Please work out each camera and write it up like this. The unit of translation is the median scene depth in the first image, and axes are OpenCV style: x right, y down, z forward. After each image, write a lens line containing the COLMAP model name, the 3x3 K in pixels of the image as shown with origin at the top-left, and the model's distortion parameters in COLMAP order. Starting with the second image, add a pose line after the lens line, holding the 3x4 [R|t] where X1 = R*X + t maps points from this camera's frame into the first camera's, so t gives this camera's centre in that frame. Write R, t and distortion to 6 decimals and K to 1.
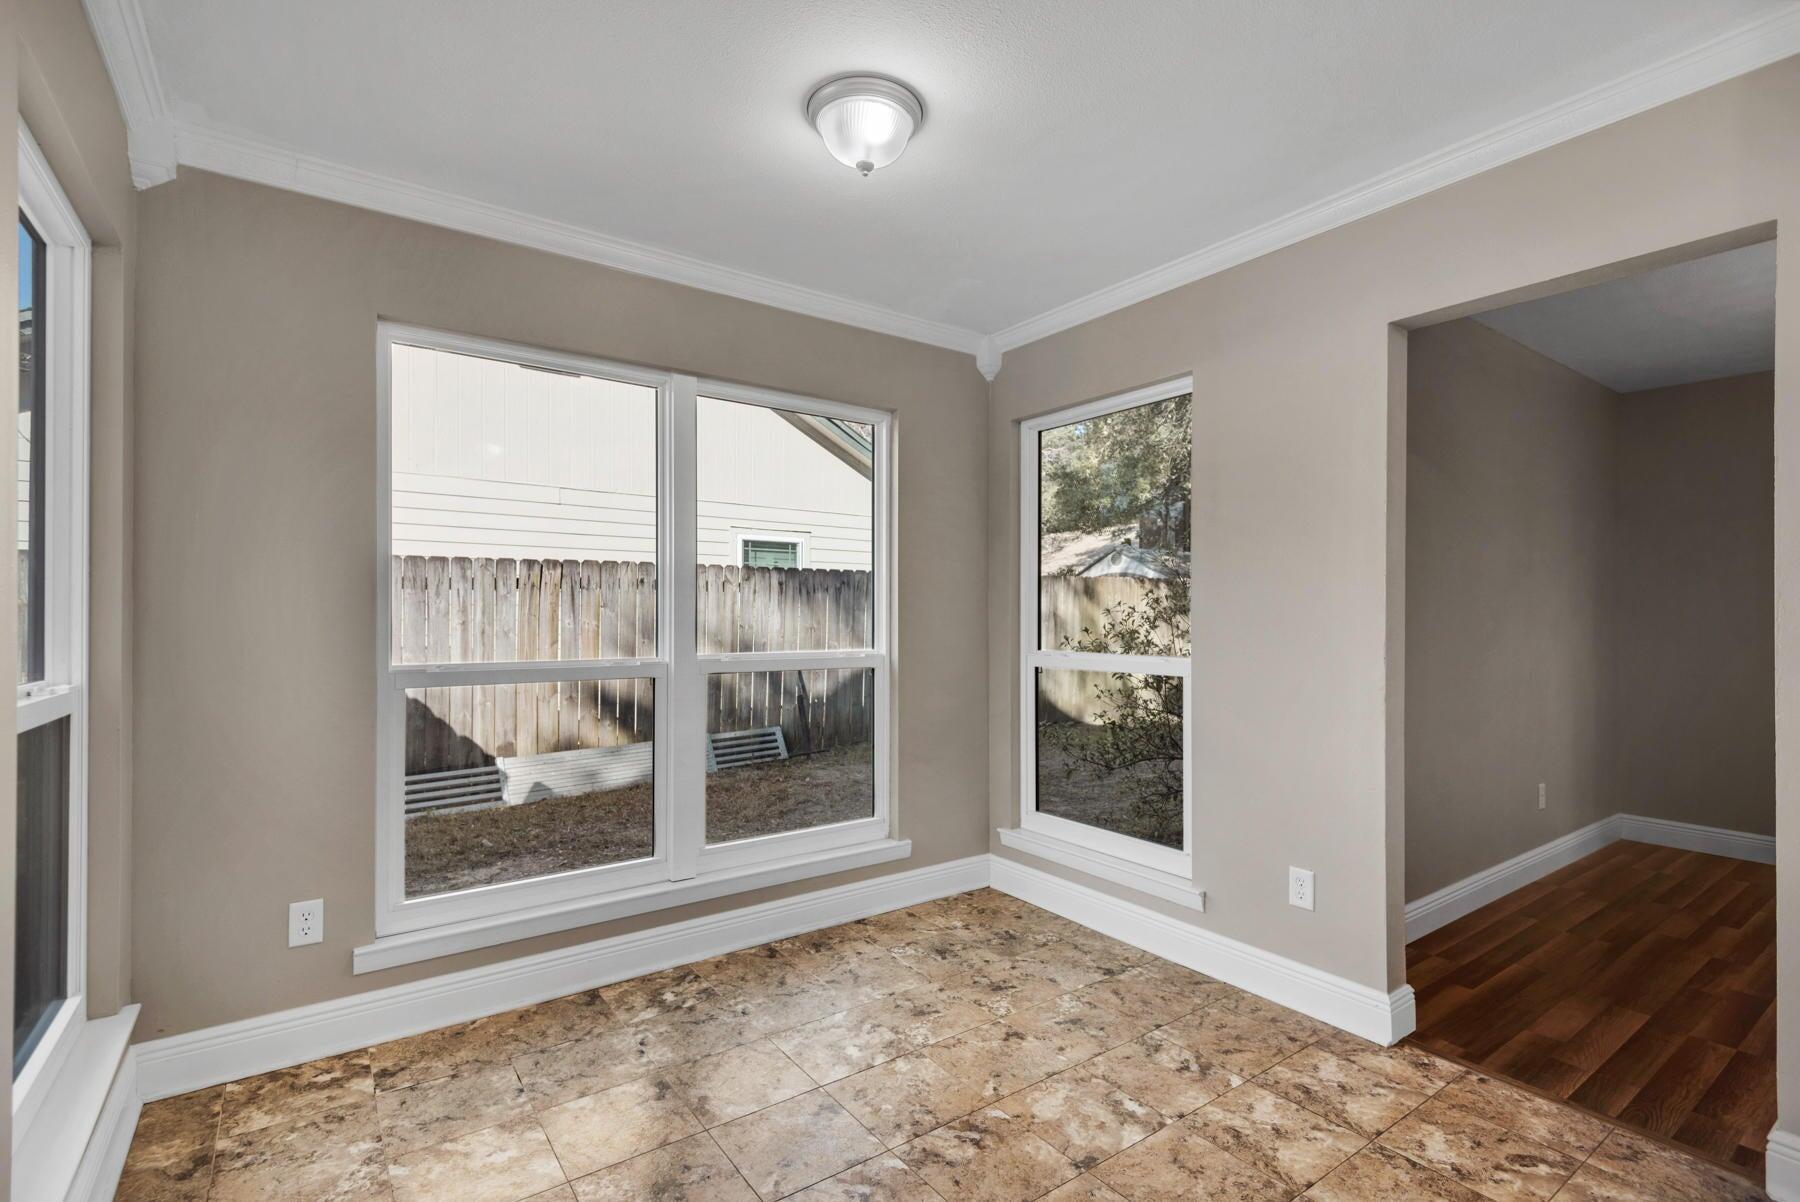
lens RADIAL K [[821.2, 0, 913.8], [0, 821.2, 613.7], [0, 0, 1]] dist [0.029060, -0.012980]
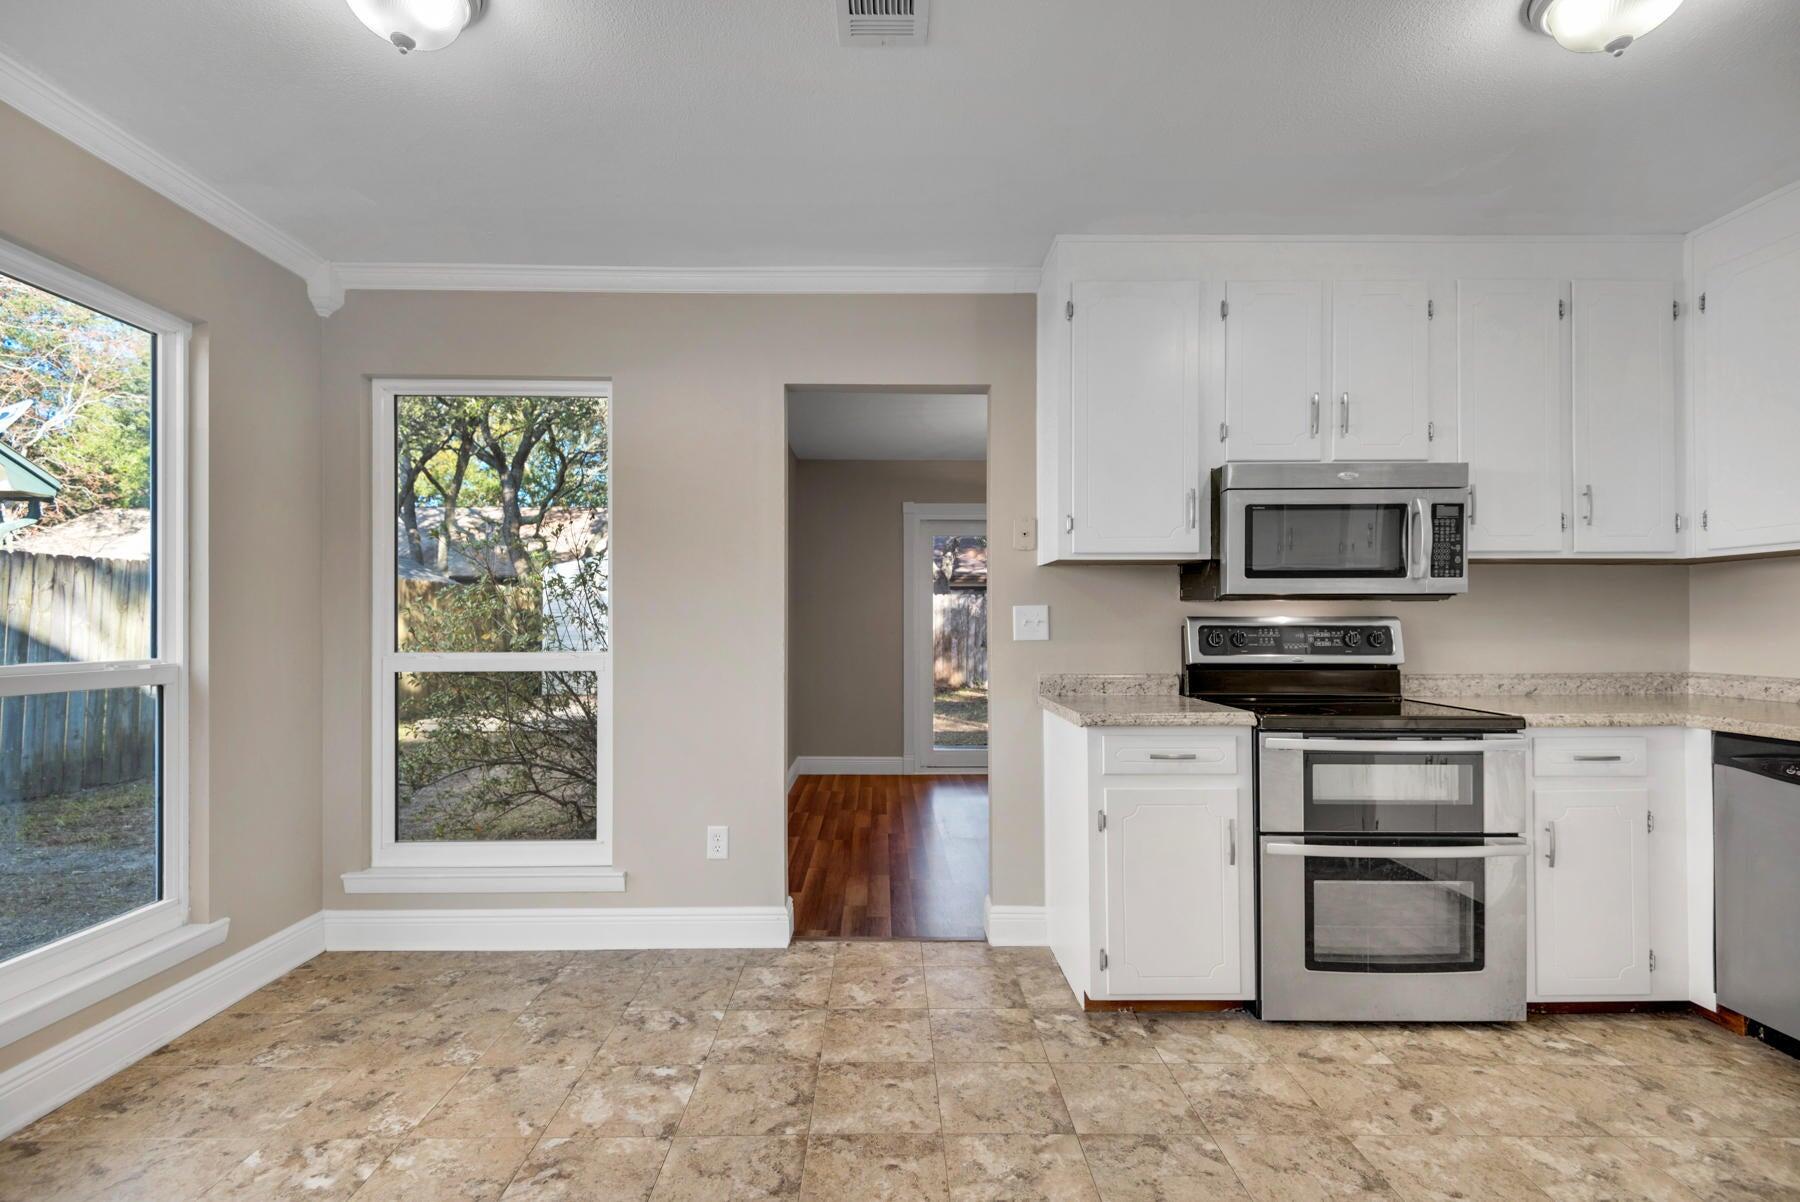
lens RADIAL K [[821.2, 0, 885.7], [0, 821.2, 620.7], [0, 0, 1]] dist [0.029060, -0.012980]
pose [[0.588828, -0.001814, 0.808256, -0.360775], [0.000499, 0.999998, 0.001880, 0.014103], [-0.808258, -0.000703, 0.588828, 0.126747]]
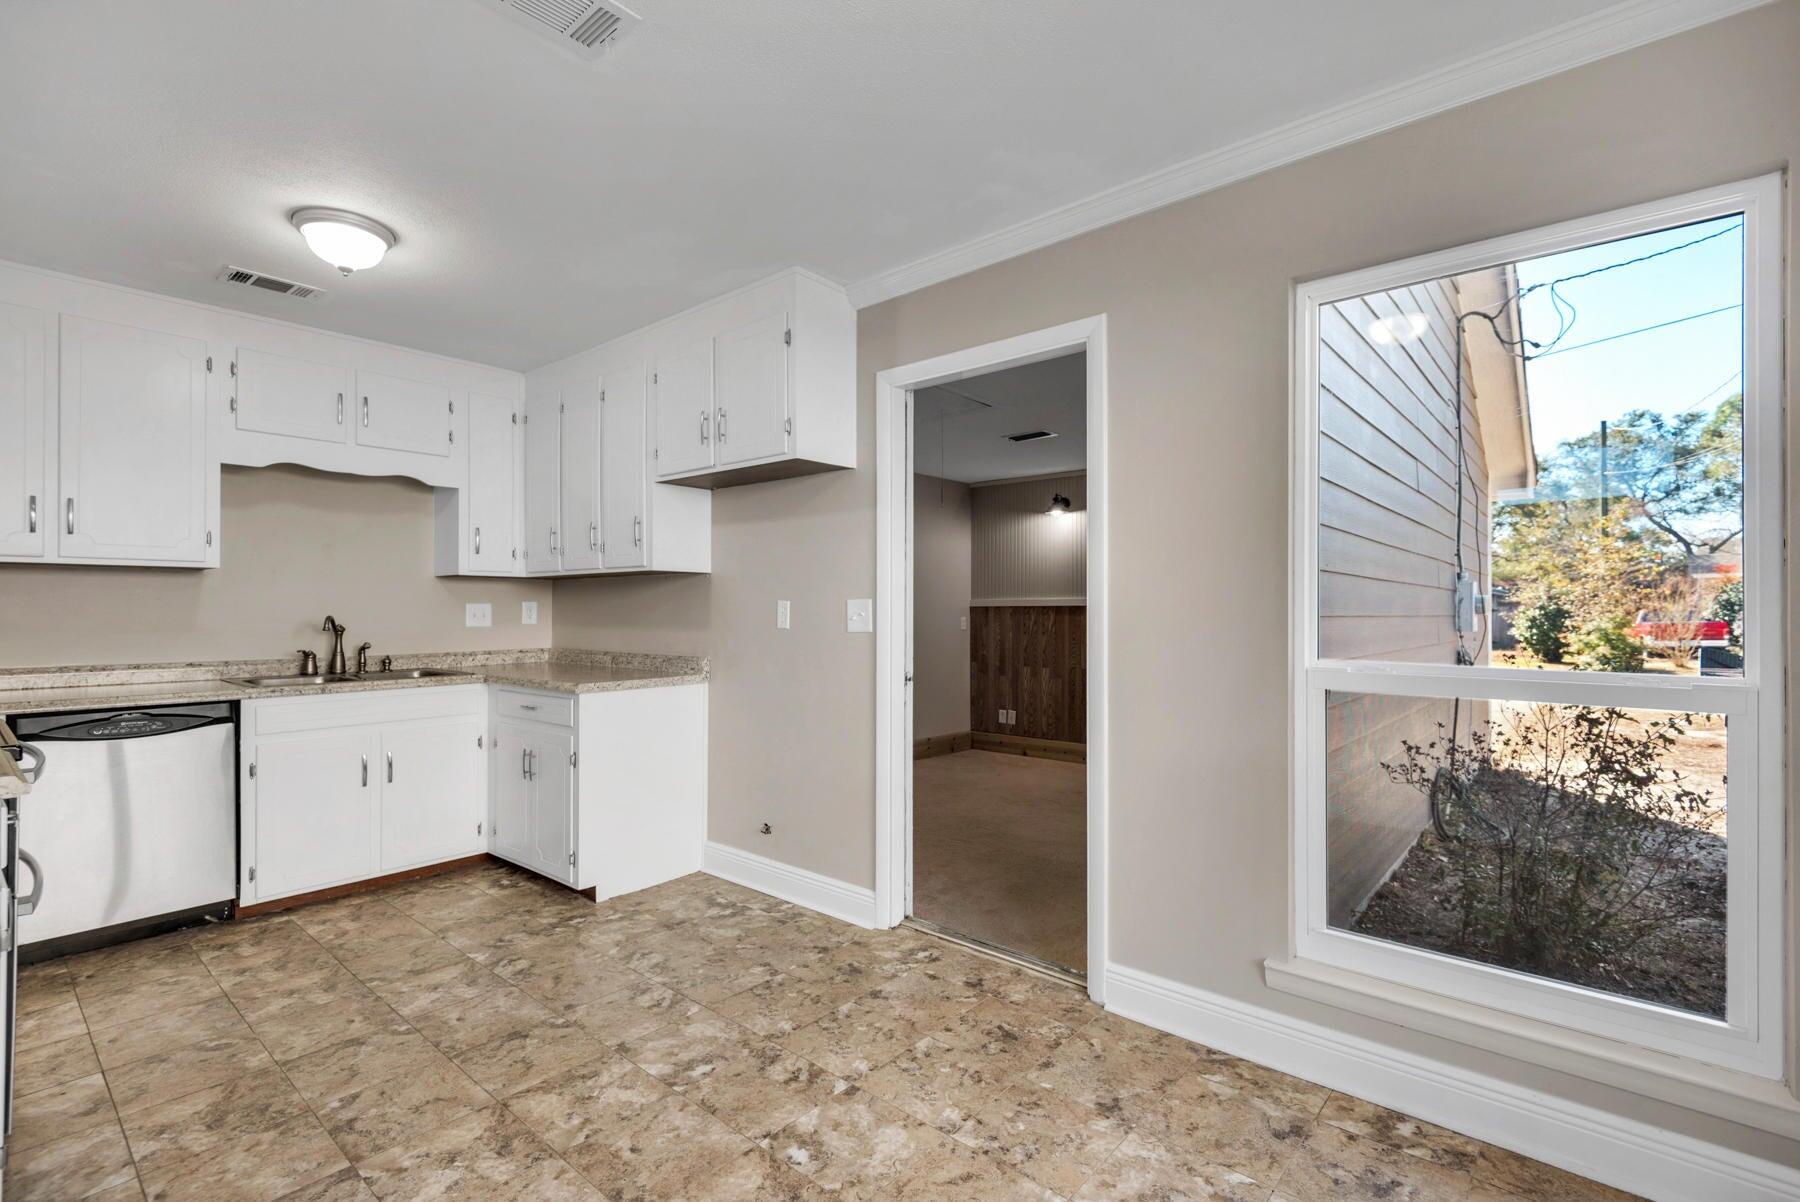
lens RADIAL K [[821.2, 0, 890.6], [0, 821.2, 602.9], [0, 0, 1]] dist [0.029060, -0.012980]
pose [[-0.975270, -0.008326, -0.220860, 0.080351], [-0.004989, 0.999865, -0.015664, 0.003461], [0.220960, -0.014174, -0.975180, 1.304507]]
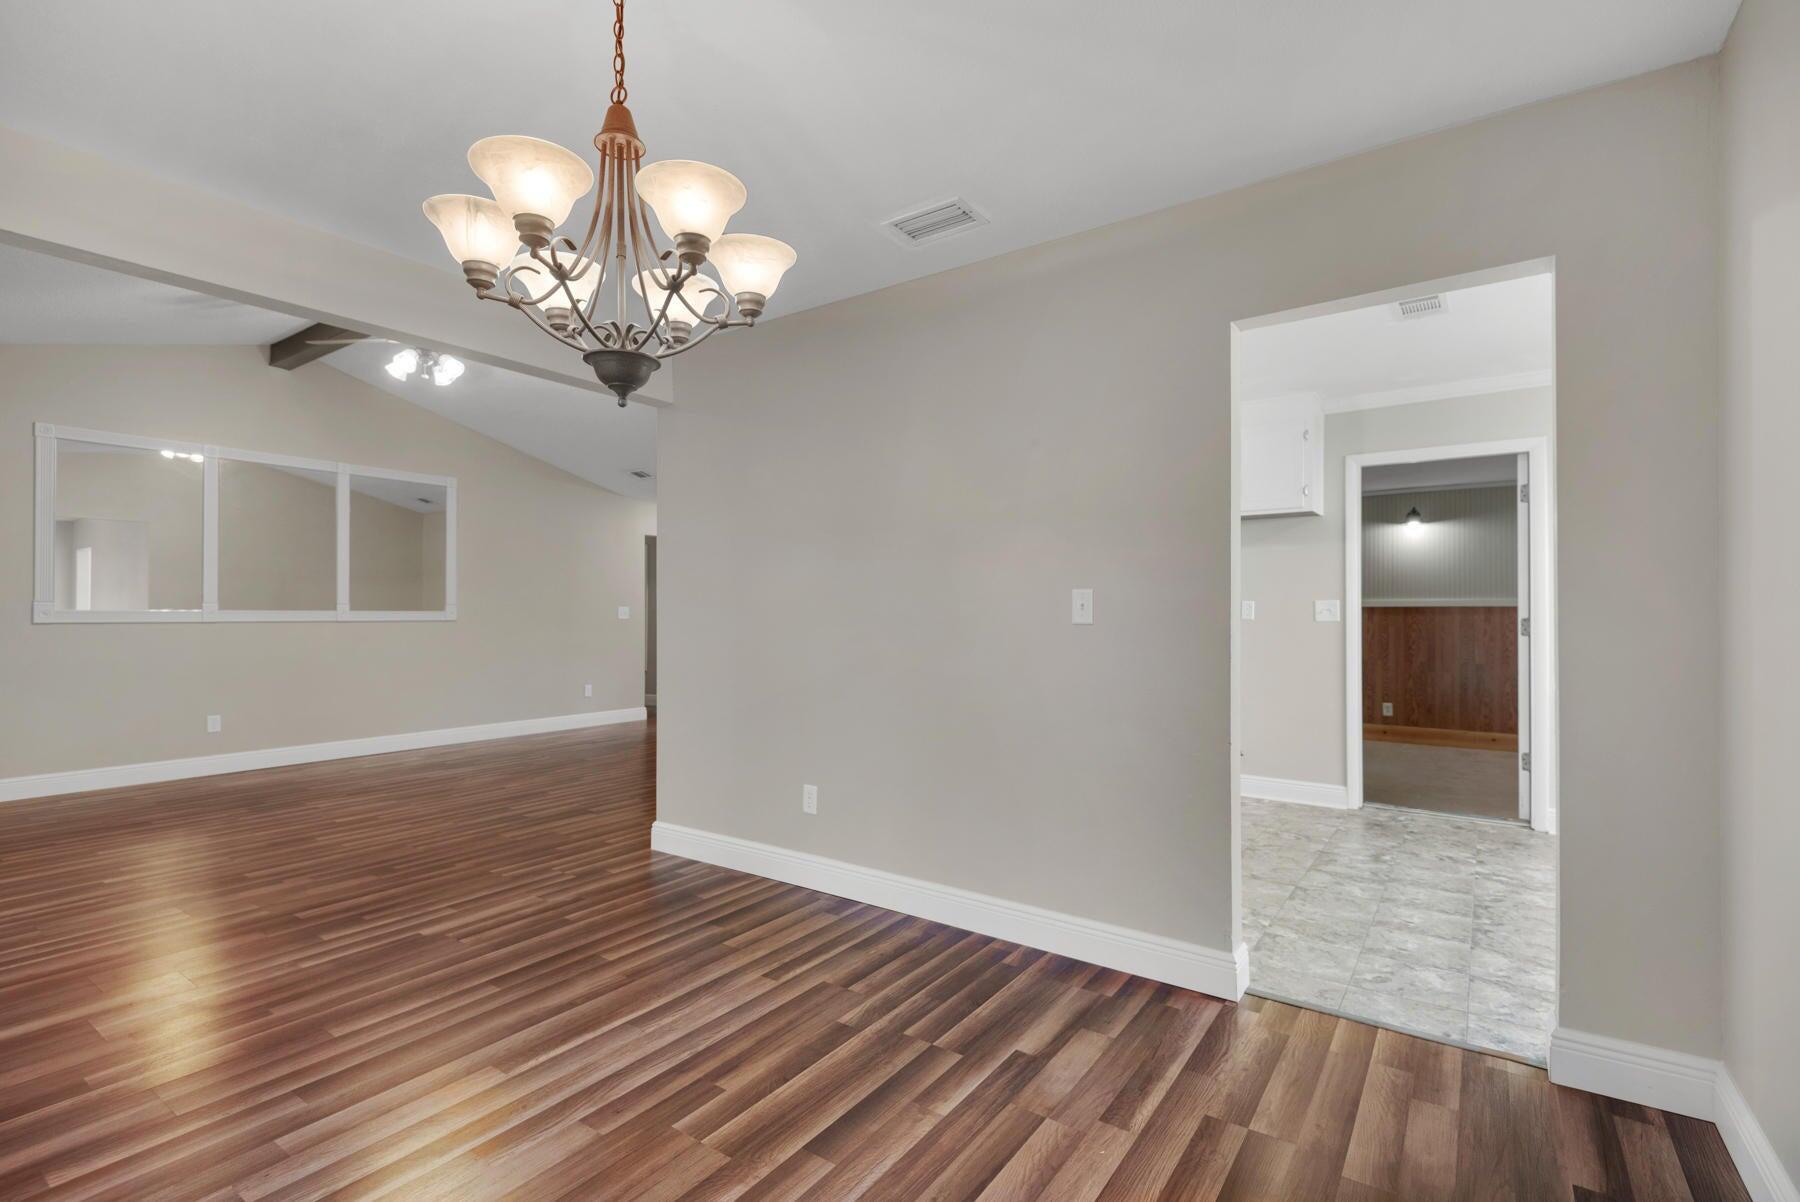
lens RADIAL K [[821.2, 0, 896.3], [0, 821.2, 603.7], [0, 0, 1]] dist [0.029060, -0.012980]
pose [[-0.949282, -0.010347, -0.314255, 1.541154], [-0.003704, 0.999757, -0.021728, 0.035785], [0.314404, -0.019462, -0.949090, 1.641480]]
